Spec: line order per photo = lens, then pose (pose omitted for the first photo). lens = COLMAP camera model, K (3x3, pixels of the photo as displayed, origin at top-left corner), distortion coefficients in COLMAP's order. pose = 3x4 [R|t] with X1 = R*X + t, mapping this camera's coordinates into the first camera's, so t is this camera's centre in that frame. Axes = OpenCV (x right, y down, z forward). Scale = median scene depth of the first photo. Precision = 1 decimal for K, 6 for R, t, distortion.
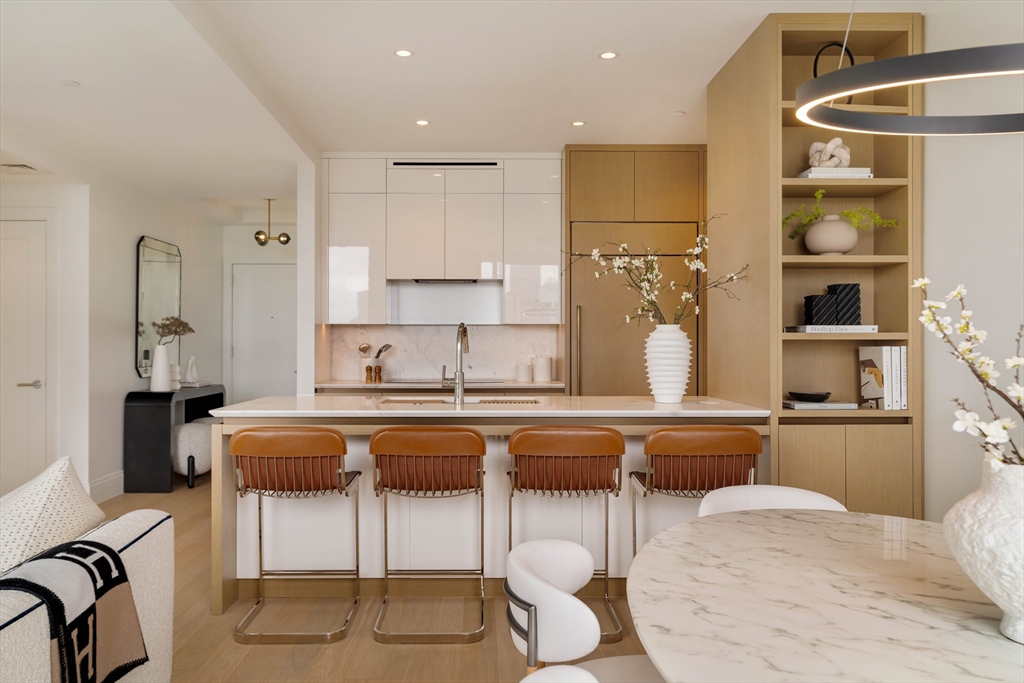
lens RADIAL K [[767.3, 0, 512.1], [0, 767.3, 347.0], [0, 0, 1]] dist [0.003117, -0.001416]
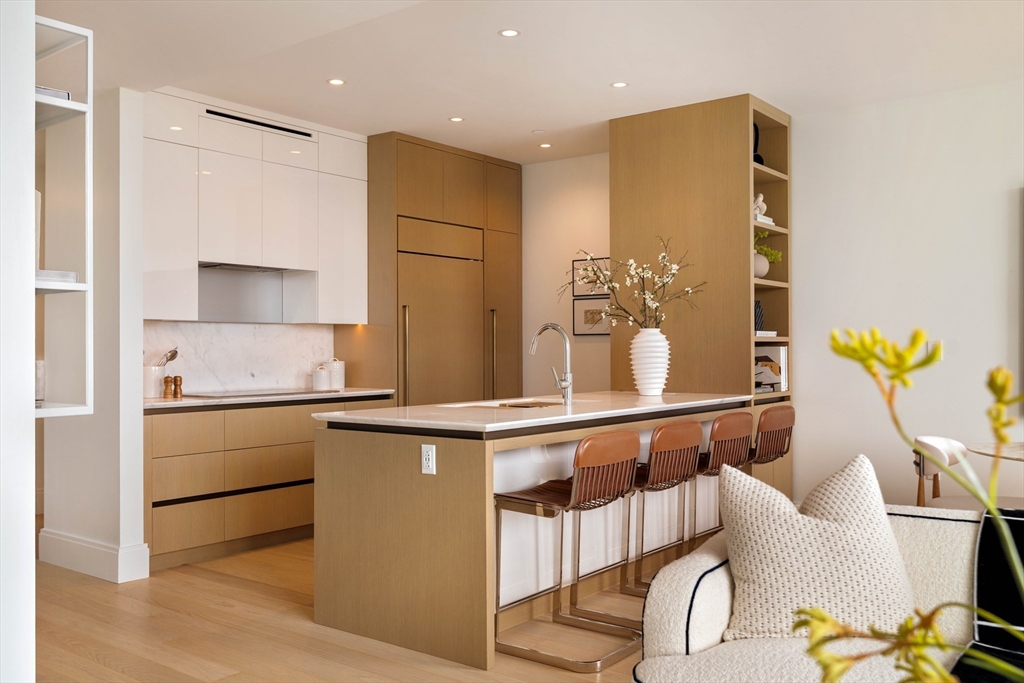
lens RADIAL K [[883.5, 0, 512.0], [0, 883.5, 337.2], [0, 0, 1]] dist [-0.006970, 0.000740]
pose [[0.632006, 0.007583, 0.774927, -0.951060], [0.006510, 0.999865, -0.015093, 0.002924], [-0.774936, 0.014584, 0.631871, 0.311872]]
